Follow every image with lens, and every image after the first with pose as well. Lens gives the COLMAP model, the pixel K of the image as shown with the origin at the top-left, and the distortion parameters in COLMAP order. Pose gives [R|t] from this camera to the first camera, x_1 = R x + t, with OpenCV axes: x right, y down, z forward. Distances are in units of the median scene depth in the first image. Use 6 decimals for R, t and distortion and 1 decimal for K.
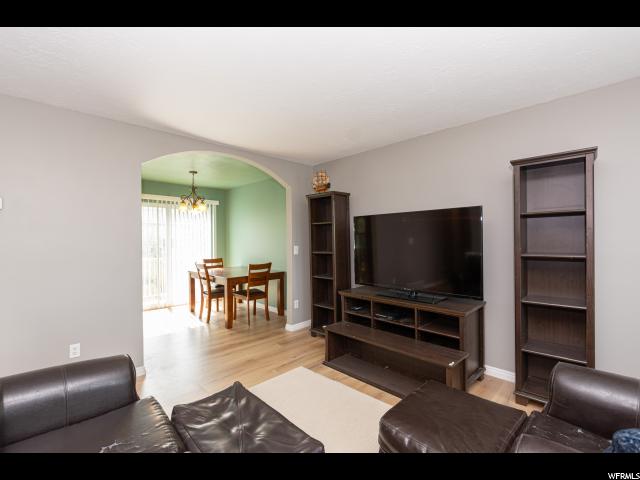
lens RADIAL K [[289.9, 0, 323.0], [0, 289.9, 240.1], [0, 0, 1]] dist [-0.001877, 0.000084]
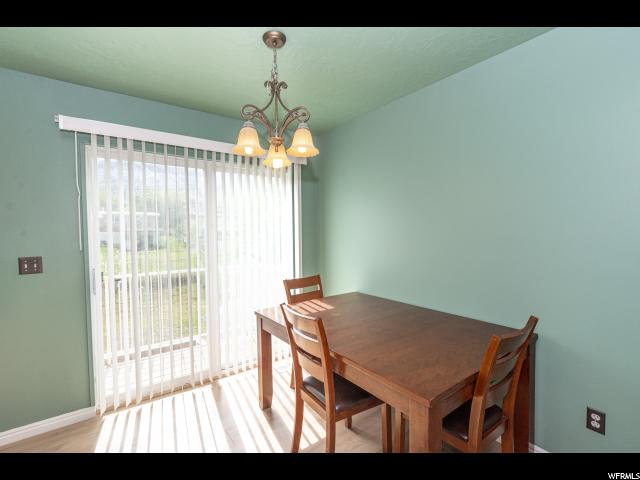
lens RADIAL K [[289.9, 0, 324.0], [0, 289.9, 244.2], [0, 0, 1]] dist [-0.001877, 0.000084]
pose [[0.991440, -0.000852, -0.130560, -0.299118], [0.004241, 0.999661, 0.025675, -0.003252], [0.130494, -0.026008, 0.991108, 0.575963]]
